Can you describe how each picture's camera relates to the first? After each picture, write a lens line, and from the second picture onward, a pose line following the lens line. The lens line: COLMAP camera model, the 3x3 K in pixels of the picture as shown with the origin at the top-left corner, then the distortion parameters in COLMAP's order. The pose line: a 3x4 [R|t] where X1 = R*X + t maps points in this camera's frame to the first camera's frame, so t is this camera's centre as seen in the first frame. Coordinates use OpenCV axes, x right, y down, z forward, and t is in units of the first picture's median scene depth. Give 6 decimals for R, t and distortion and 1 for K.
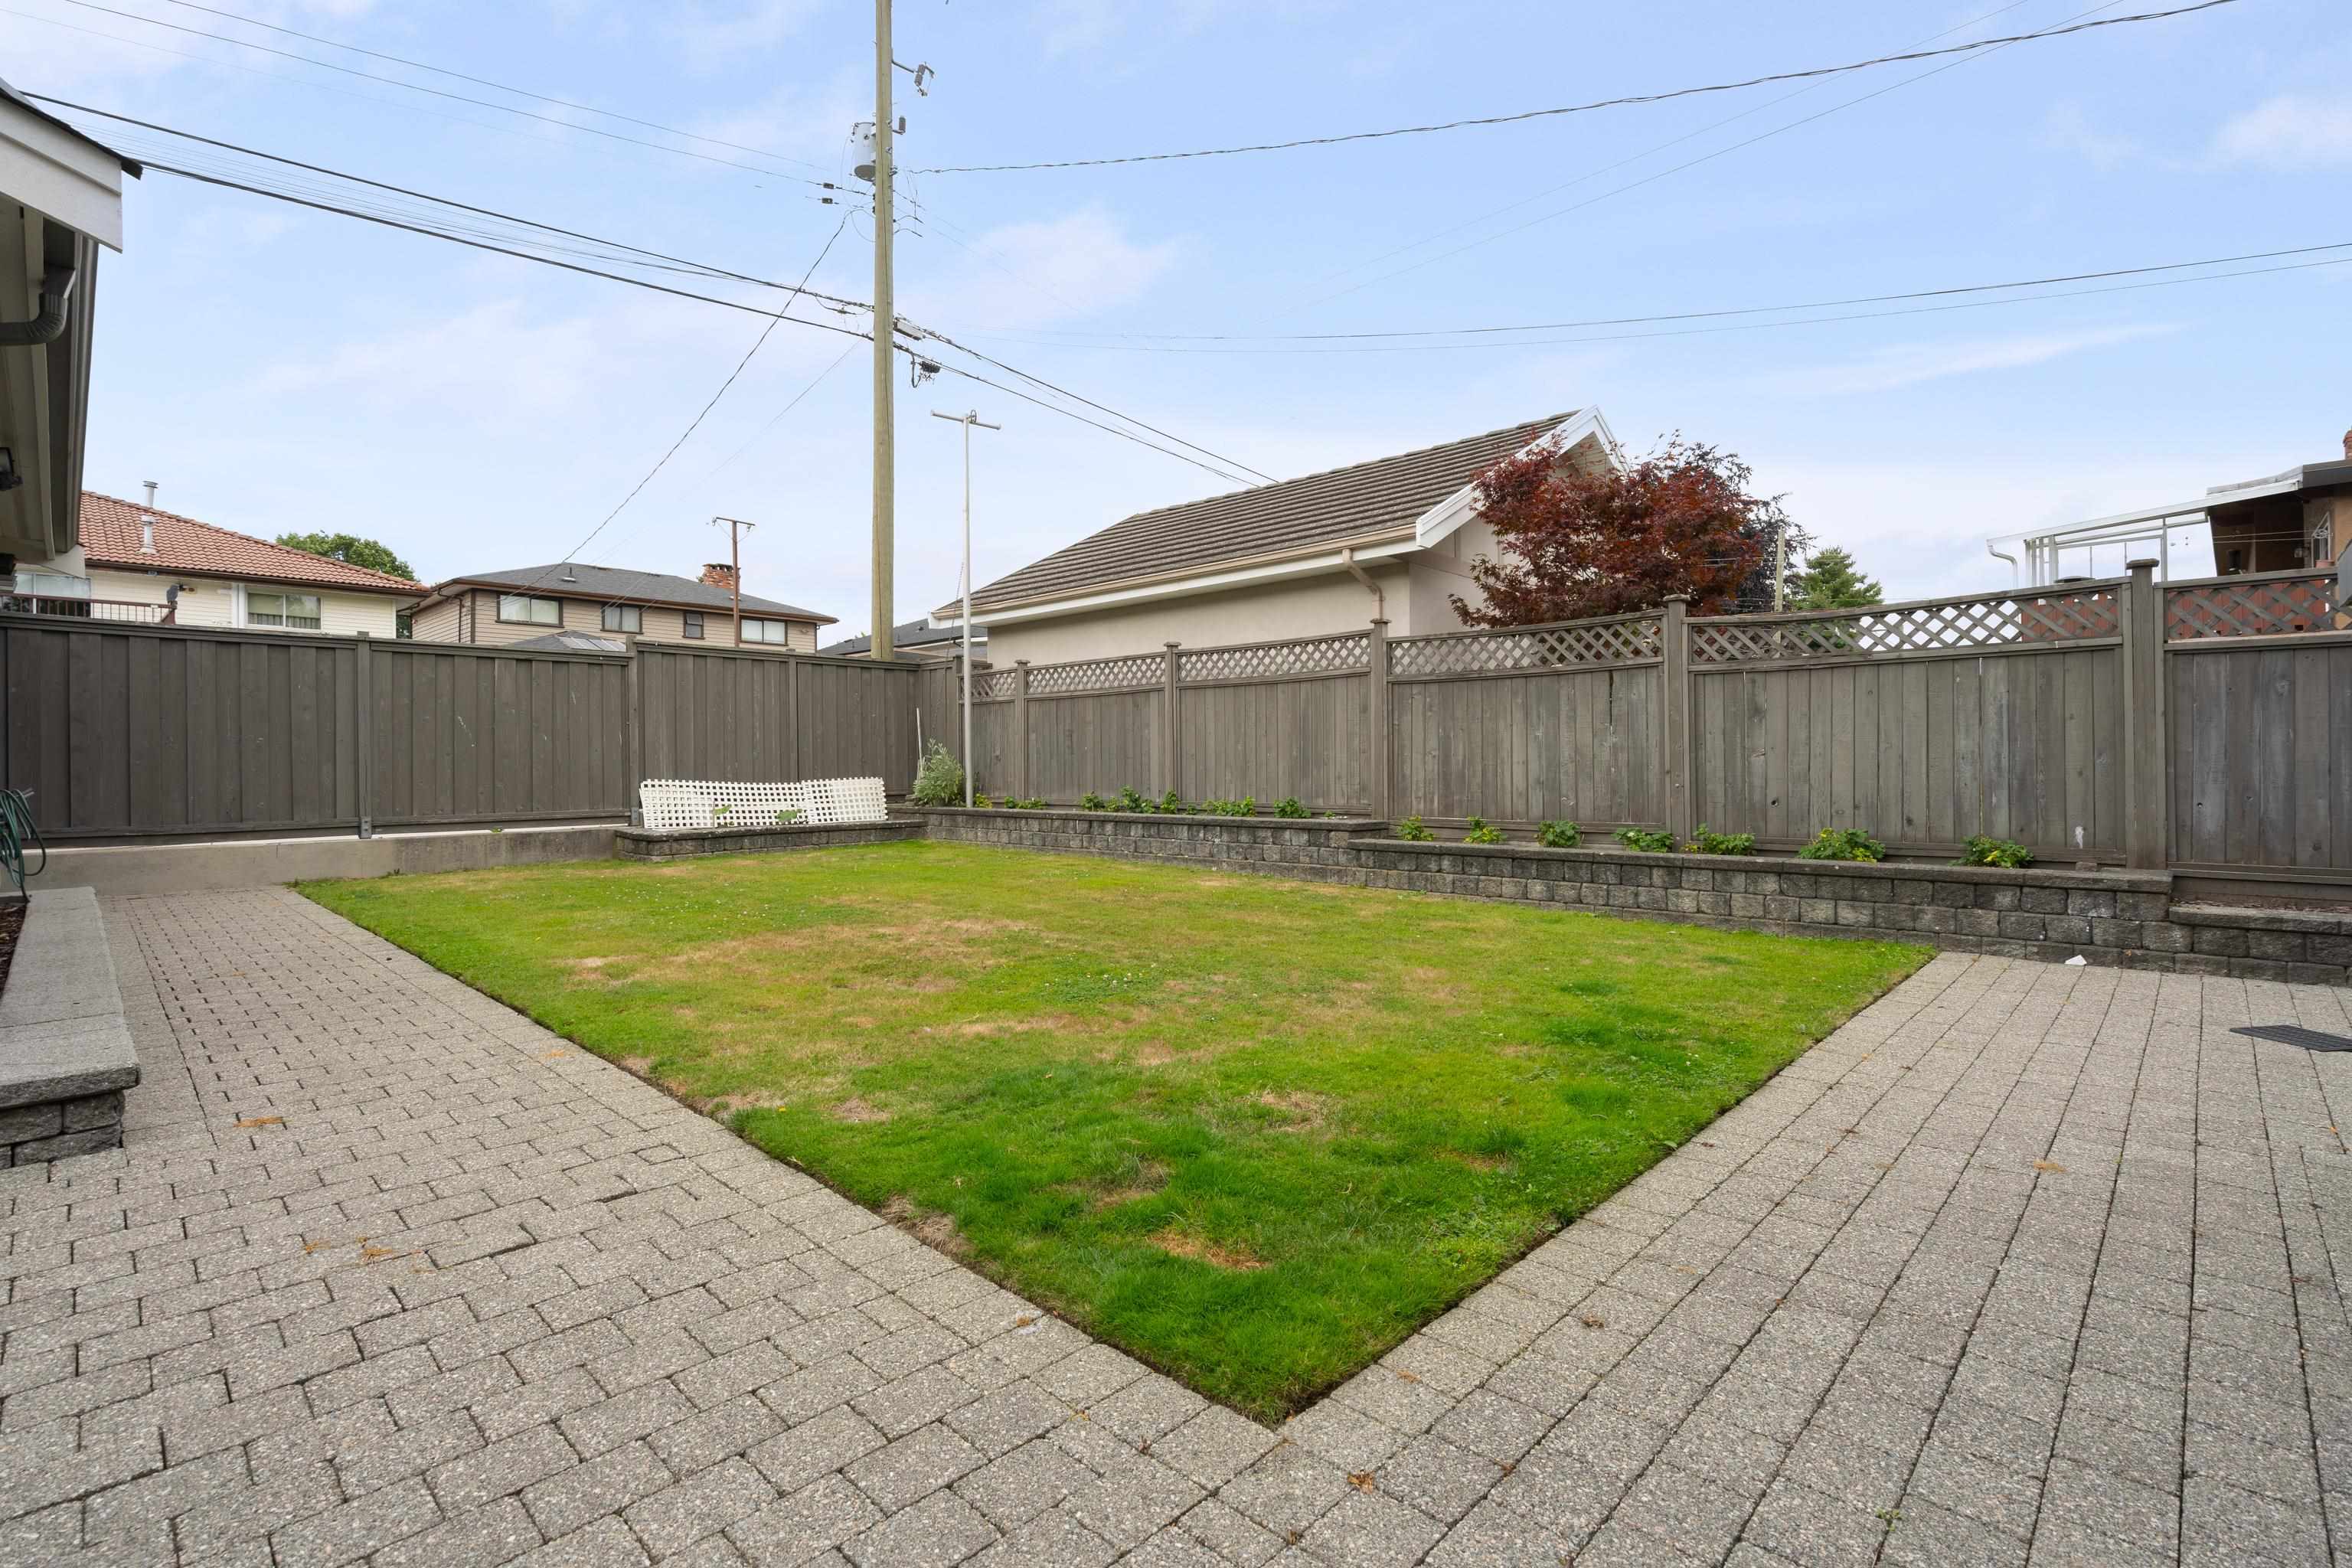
lens RADIAL K [[1068.0, 0, 1189.4], [0, 1068.0, 762.4], [0, 0, 1]] dist [-0.002689, 0.001385]
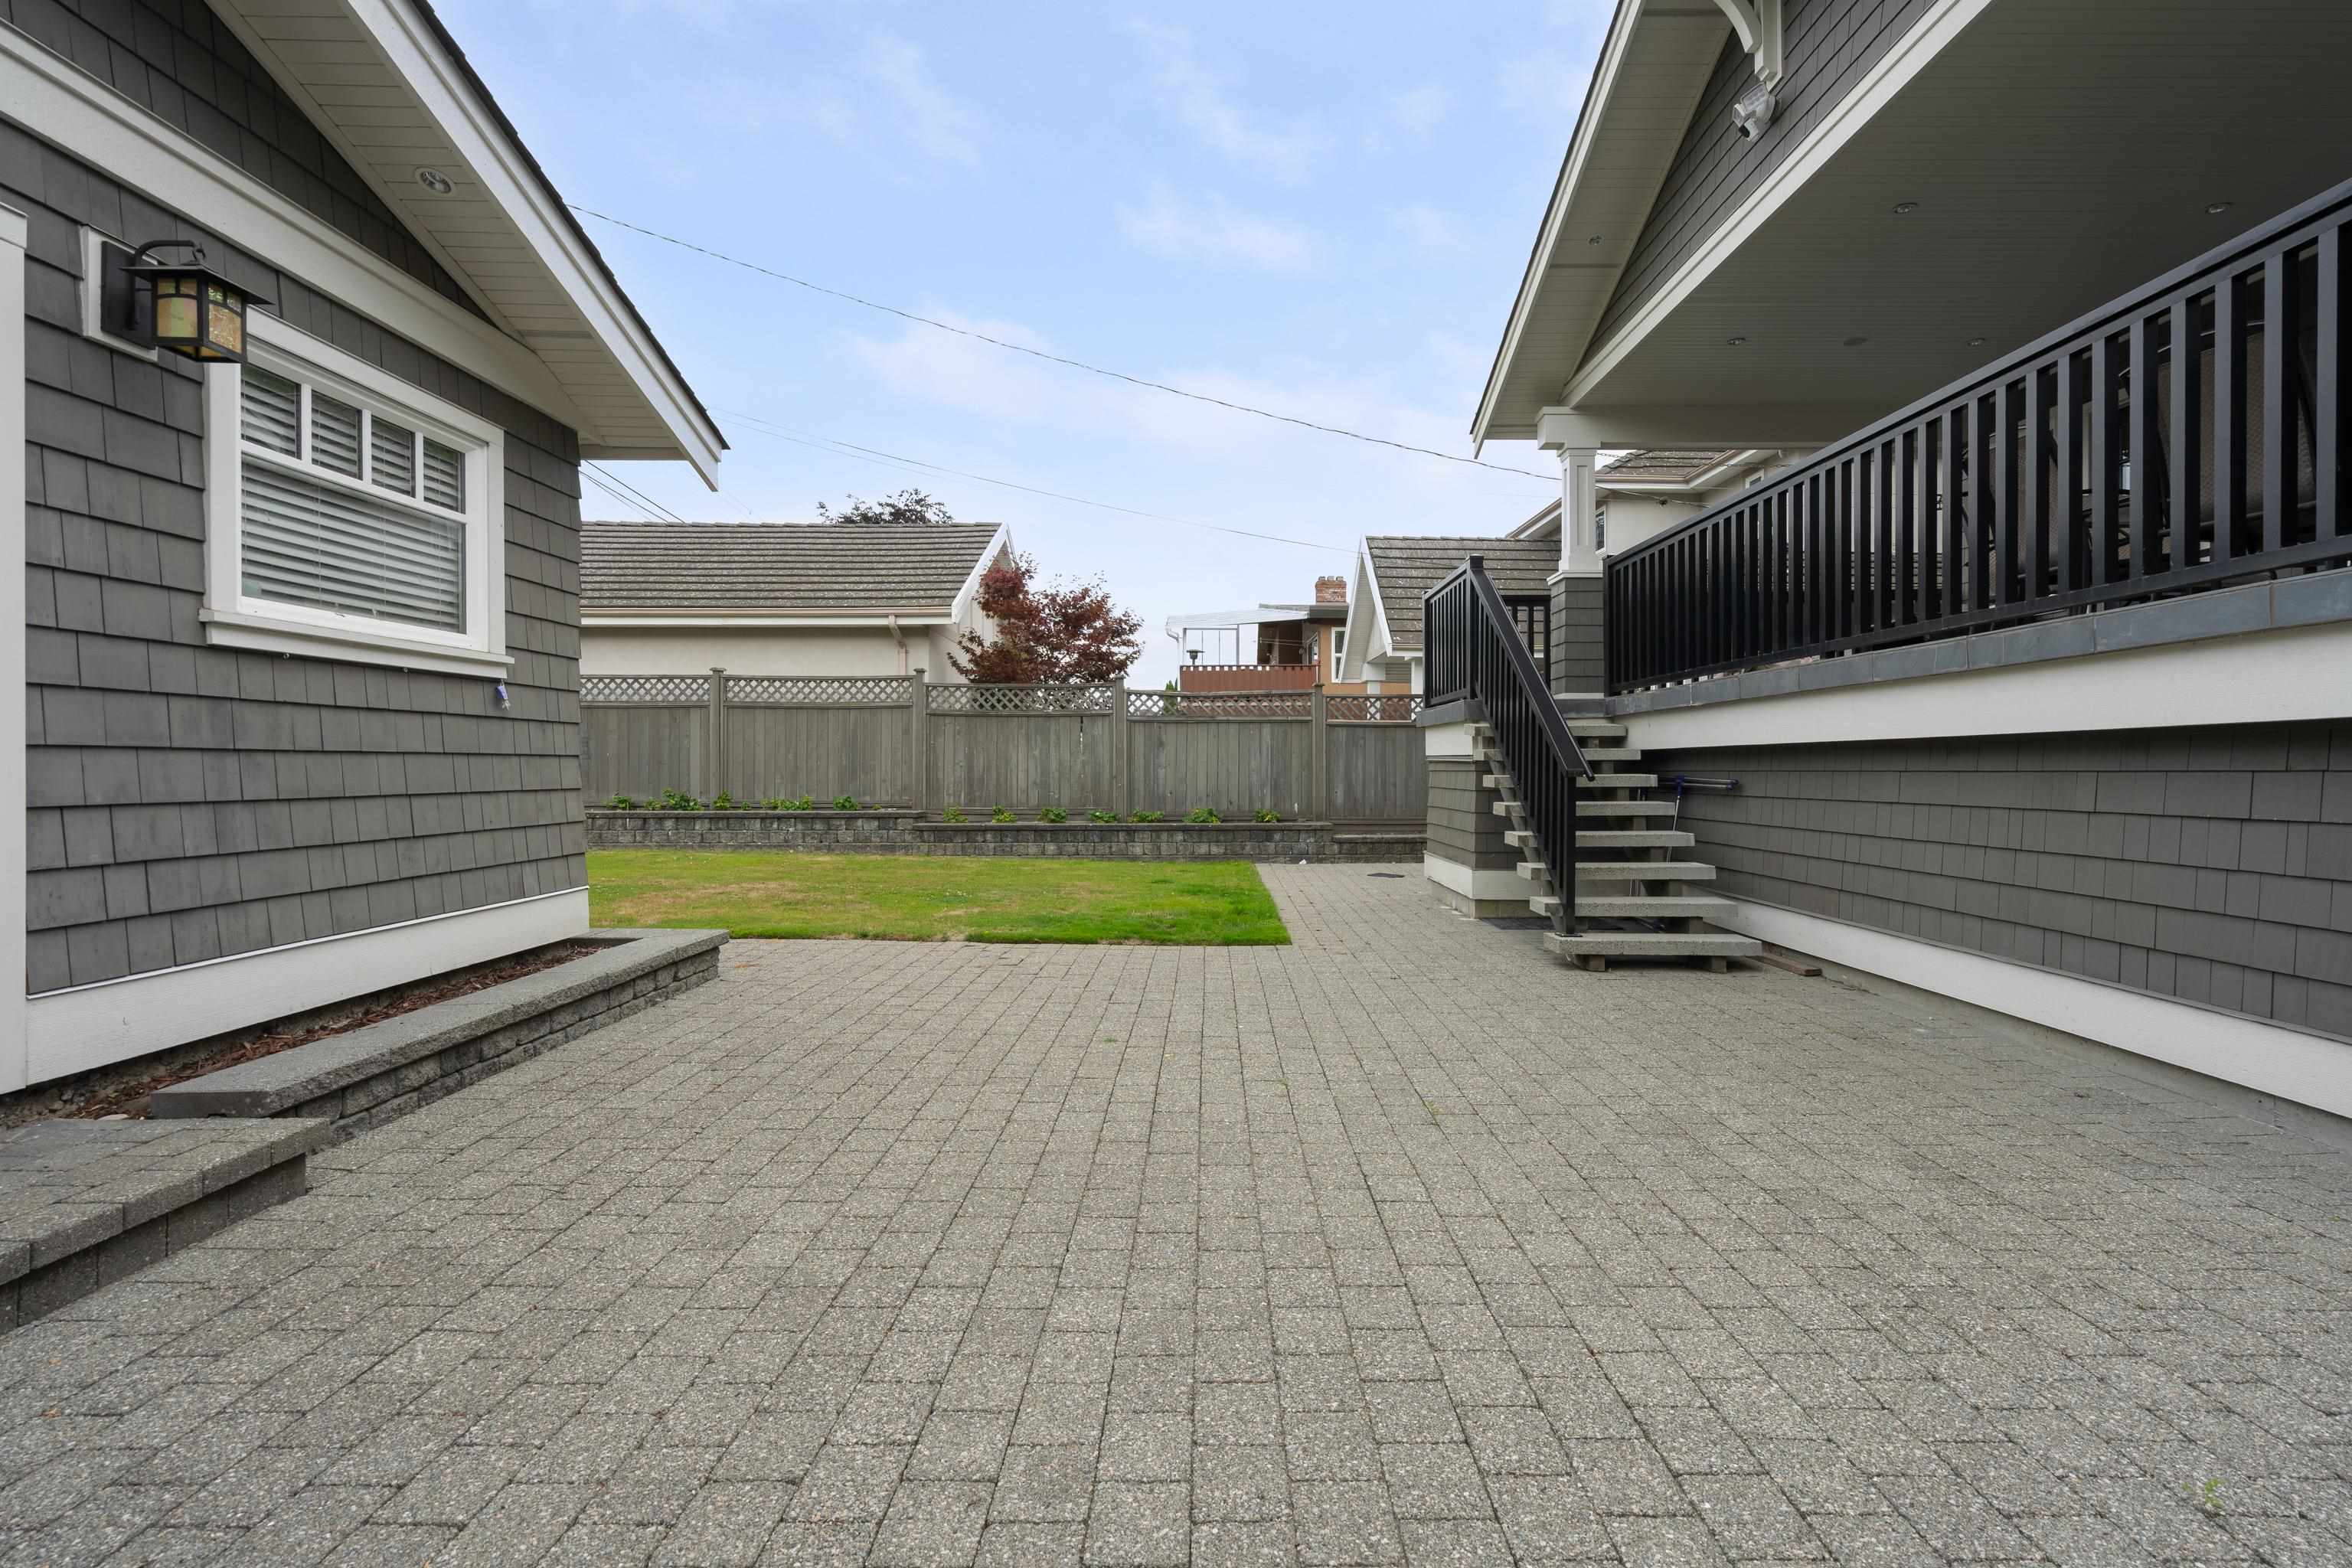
lens RADIAL K [[1068.0, 0, 1229.8], [0, 1068.0, 764.6], [0, 0, 1]] dist [-0.002689, 0.001385]
pose [[0.711404, 0.011749, 0.702685, -0.462581], [-0.009281, 0.999930, -0.007322, -0.000441], [-0.702722, -0.001313, 0.711463, -0.263287]]
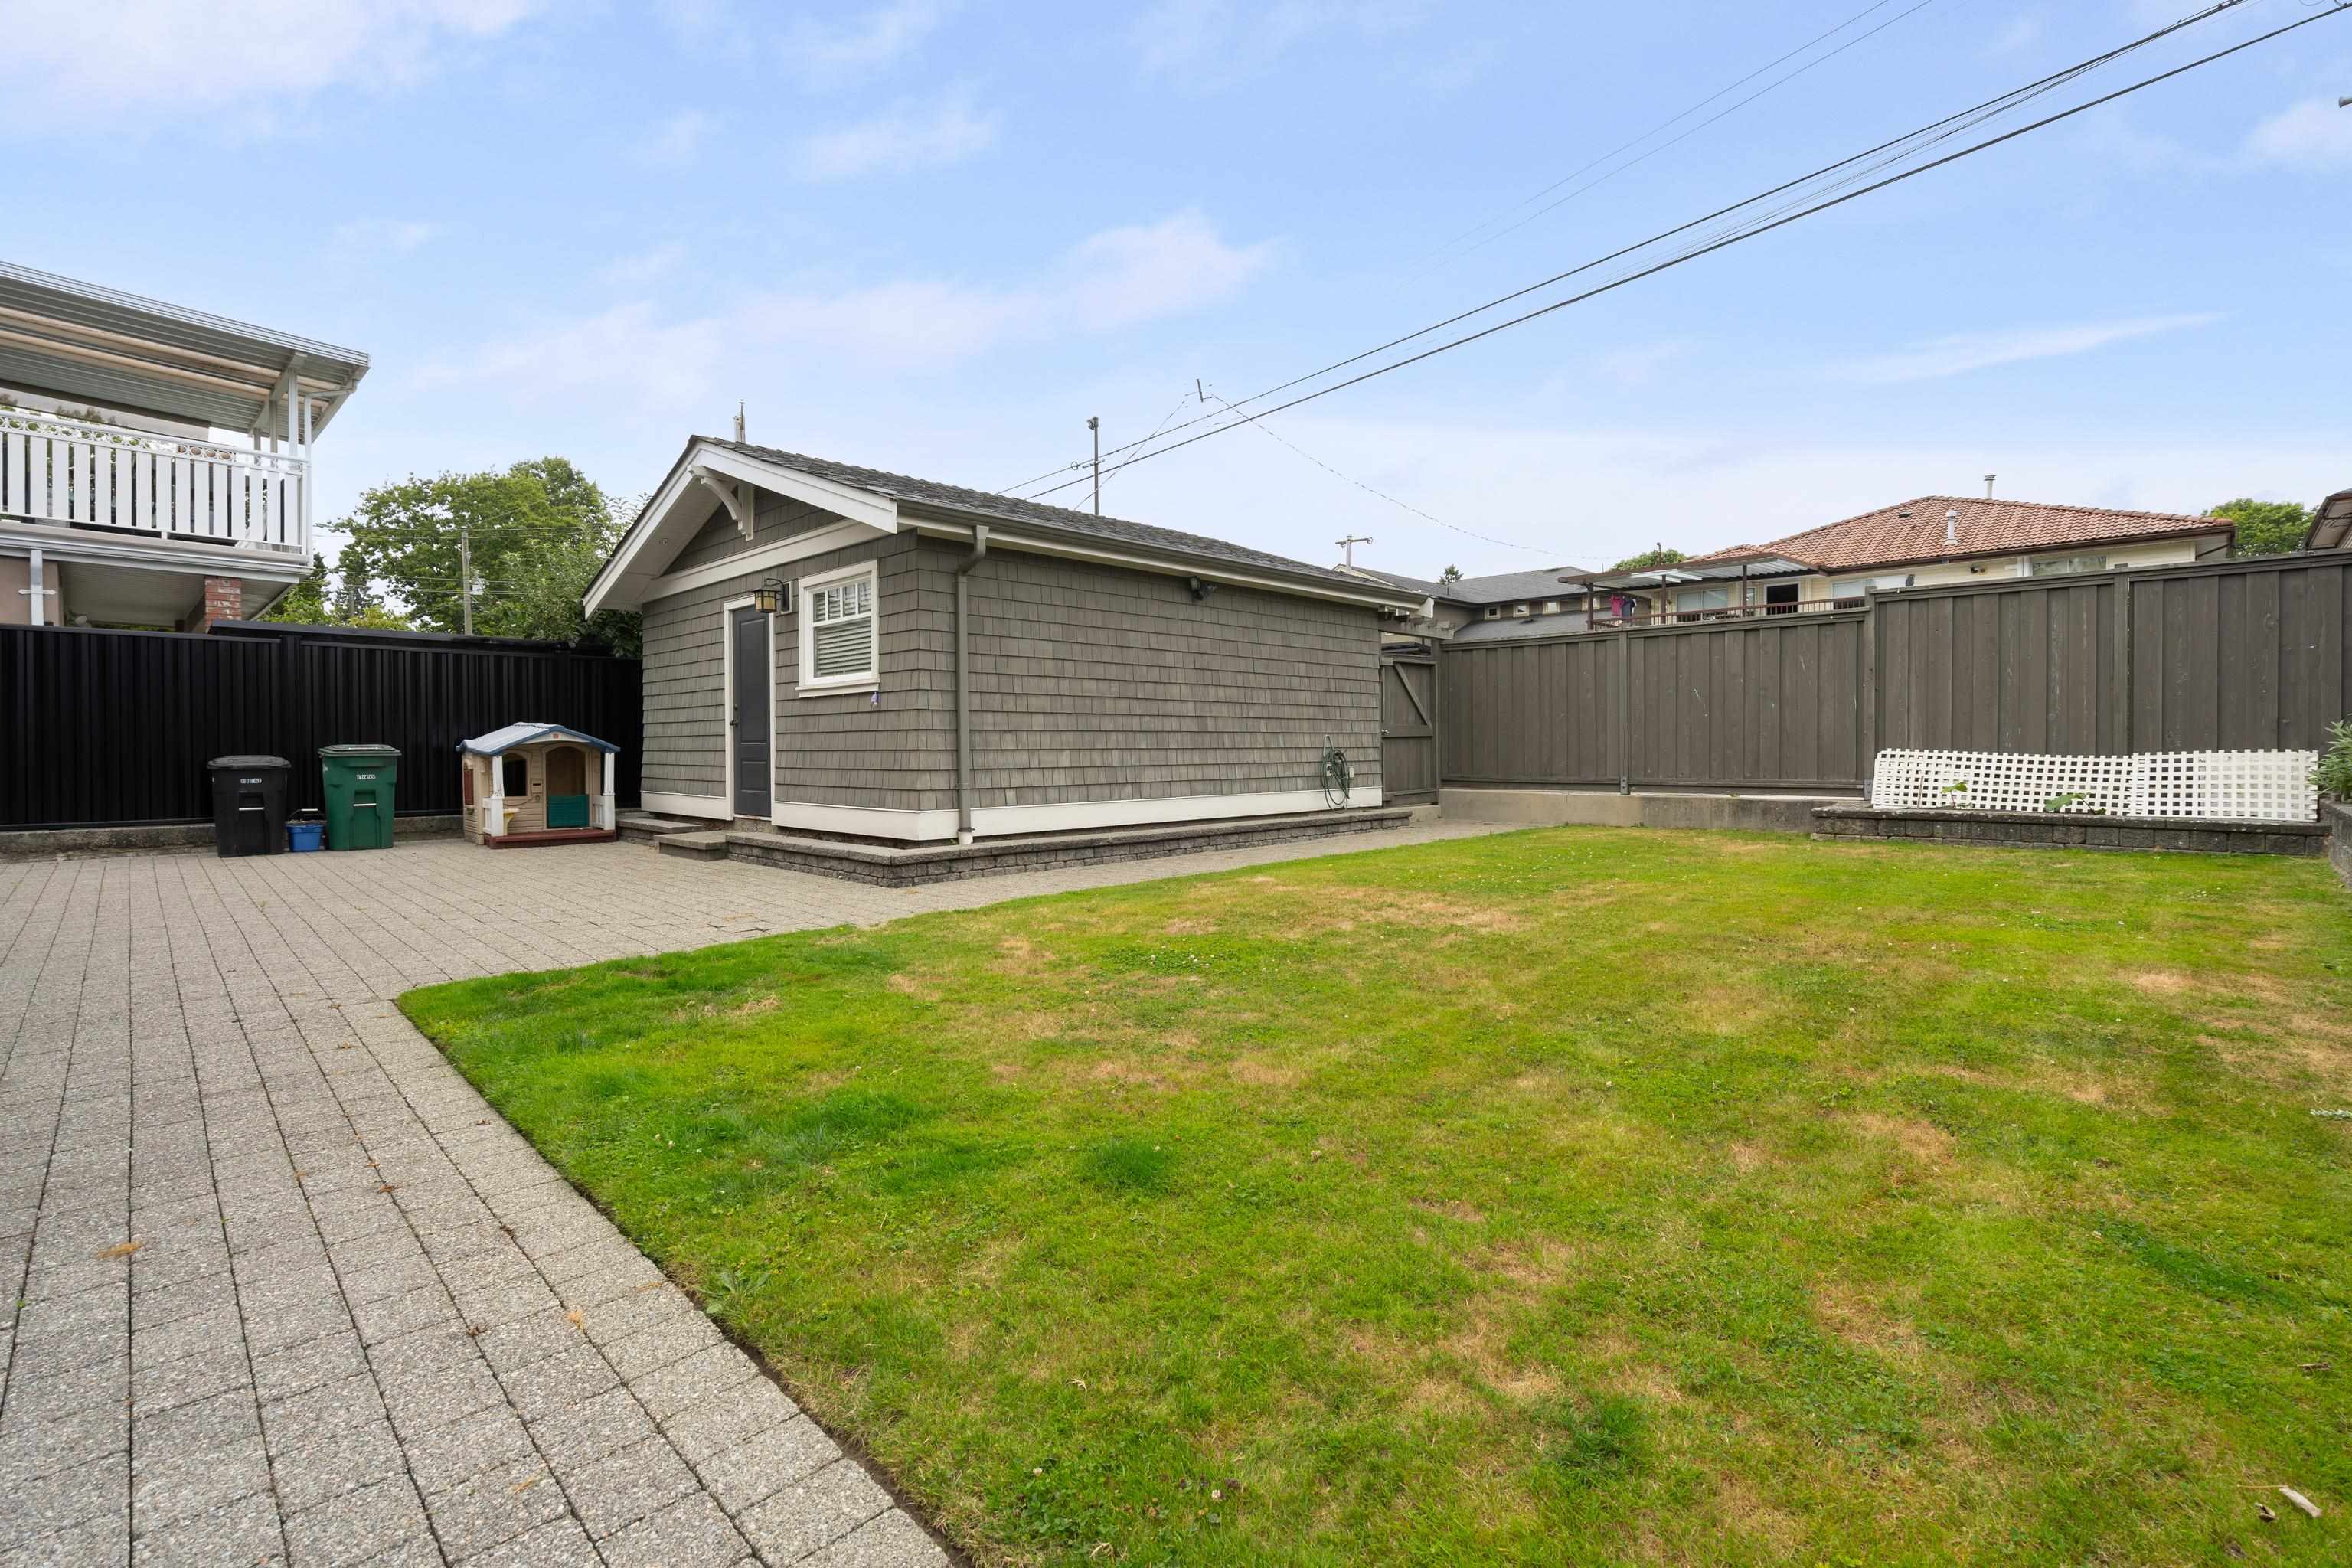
lens RADIAL K [[1068.0, 0, 1181.5], [0, 1068.0, 763.4], [0, 0, 1]] dist [-0.002689, 0.001385]
pose [[-0.031679, 0.026177, -0.999155, 0.419274], [0.008115, 0.999631, 0.025932, 0.000788], [0.999465, -0.007286, -0.031880, 0.487108]]
